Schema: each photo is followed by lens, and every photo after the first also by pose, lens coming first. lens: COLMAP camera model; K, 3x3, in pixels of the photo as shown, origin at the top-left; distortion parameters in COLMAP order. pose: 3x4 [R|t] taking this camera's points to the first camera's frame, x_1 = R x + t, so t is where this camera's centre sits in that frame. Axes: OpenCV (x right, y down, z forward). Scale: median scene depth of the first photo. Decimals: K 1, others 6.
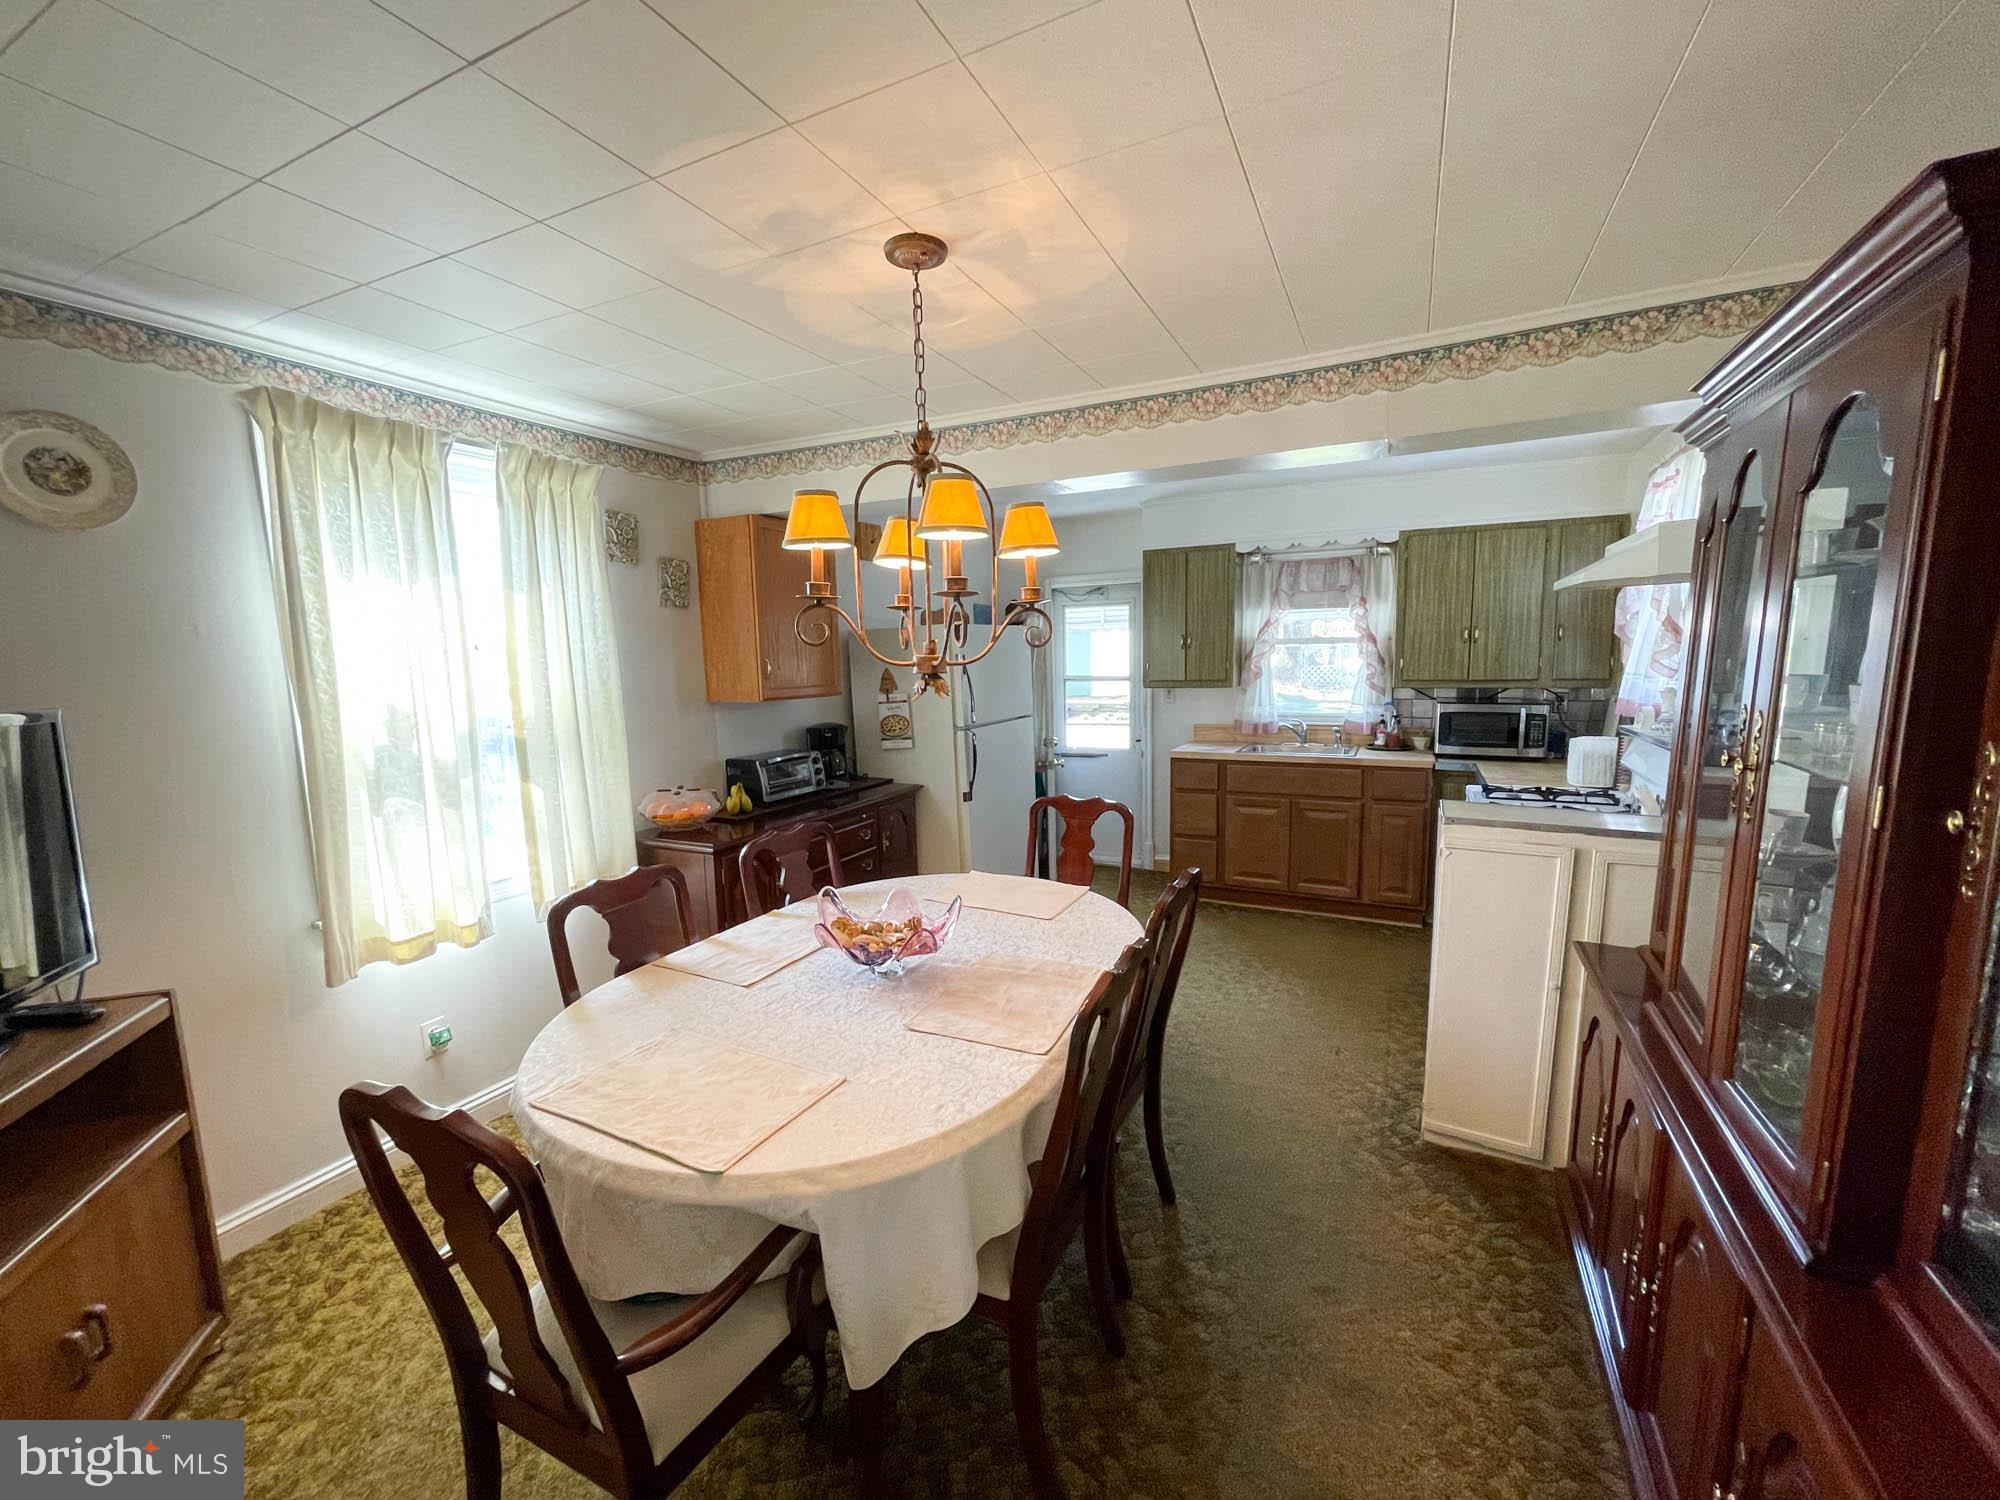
lens RADIAL K [[813.9, 0, 1000.5], [0, 813.9, 757.8], [0, 0, 1]] dist [0.000973, 0.000561]
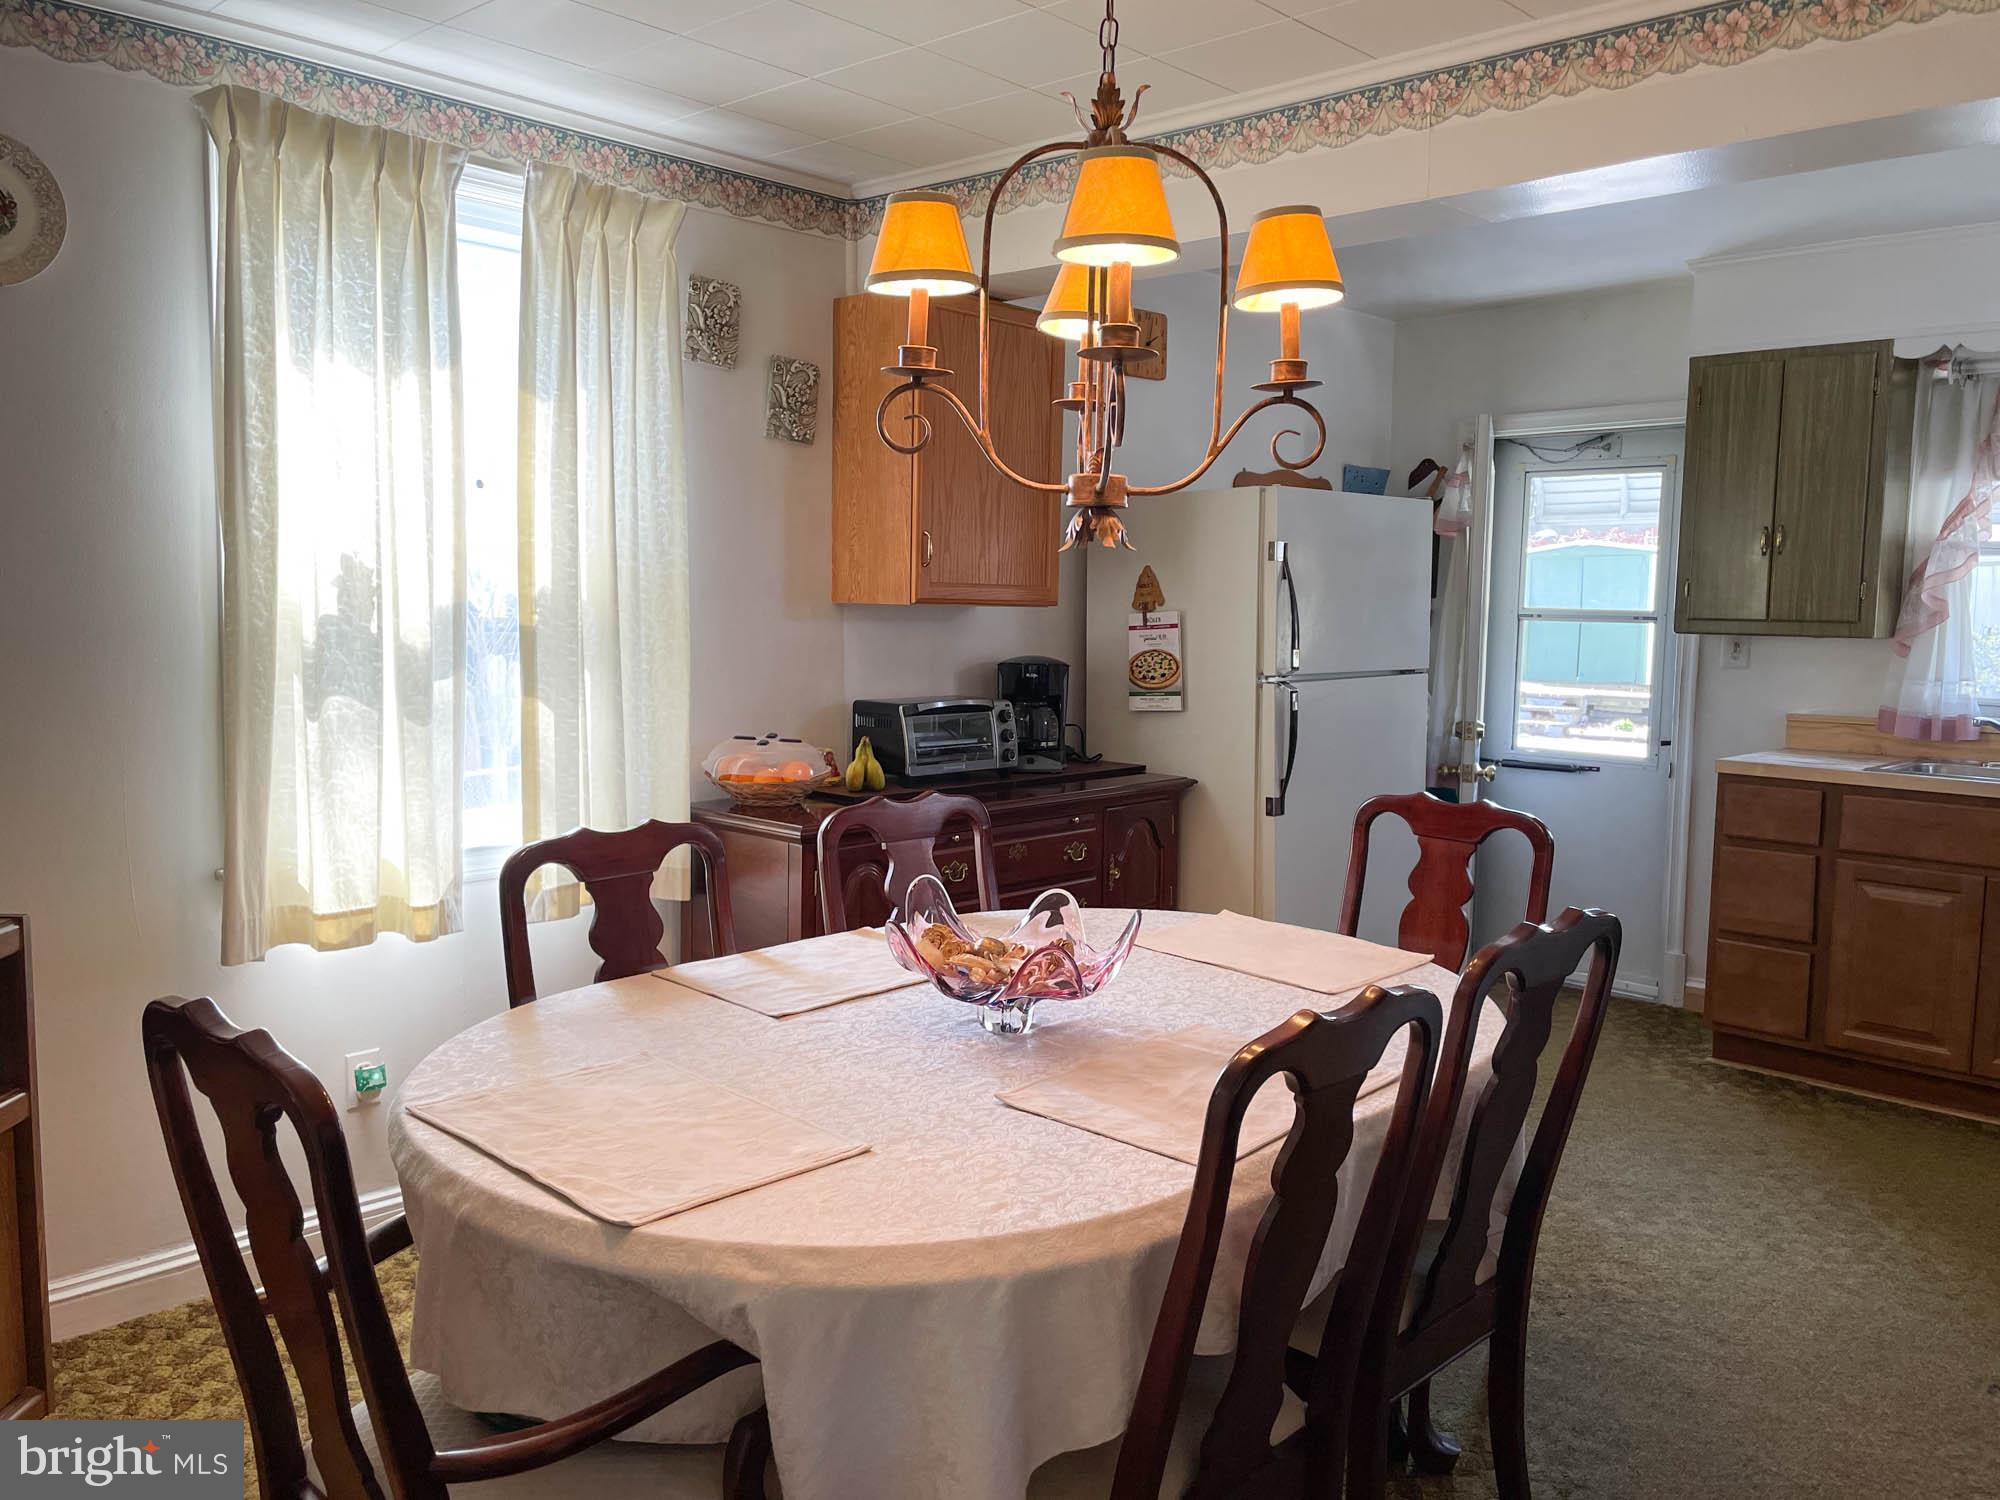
lens RADIAL K [[1526.8, 0, 997.9], [0, 1526.8, 723.8], [0, 0, 1]] dist [0.112795, -0.160483]
pose [[0.954760, 0.065586, -0.290055, 0.127171], [-0.077944, 0.996468, -0.031248, 0.066575], [0.286981, 0.052442, 0.956500, -0.046238]]
